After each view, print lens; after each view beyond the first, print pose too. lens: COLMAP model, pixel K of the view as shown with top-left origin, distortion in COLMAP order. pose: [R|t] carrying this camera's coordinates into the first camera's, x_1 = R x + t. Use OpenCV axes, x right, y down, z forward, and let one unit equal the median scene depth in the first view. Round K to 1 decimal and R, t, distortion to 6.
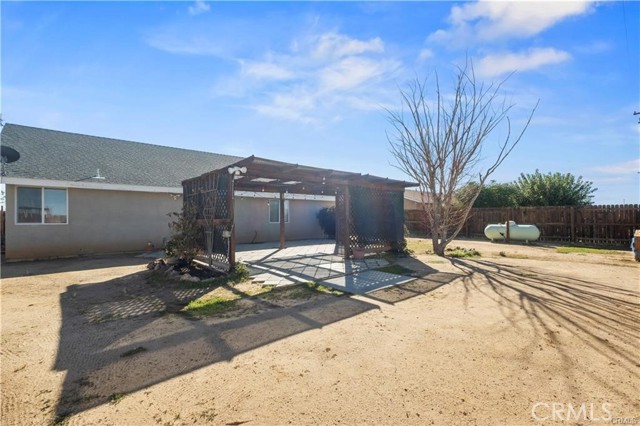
lens RADIAL K [[282.1, 0, 321.3], [0, 282.1, 216.2], [0, 0, 1]] dist [-0.001574, -0.000428]
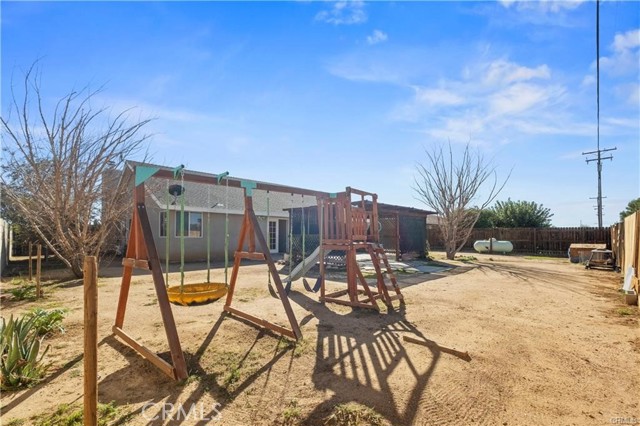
lens RADIAL K [[283.9, 0, 319.3], [0, 283.9, 227.2], [0, 0, 1]] dist [0.000806, -0.000113]
pose [[0.997304, 0.011411, 0.072484, -0.302779], [-0.009907, 0.999729, -0.021082, 0.000720], [-0.072705, 0.020307, 0.997147, -0.356623]]
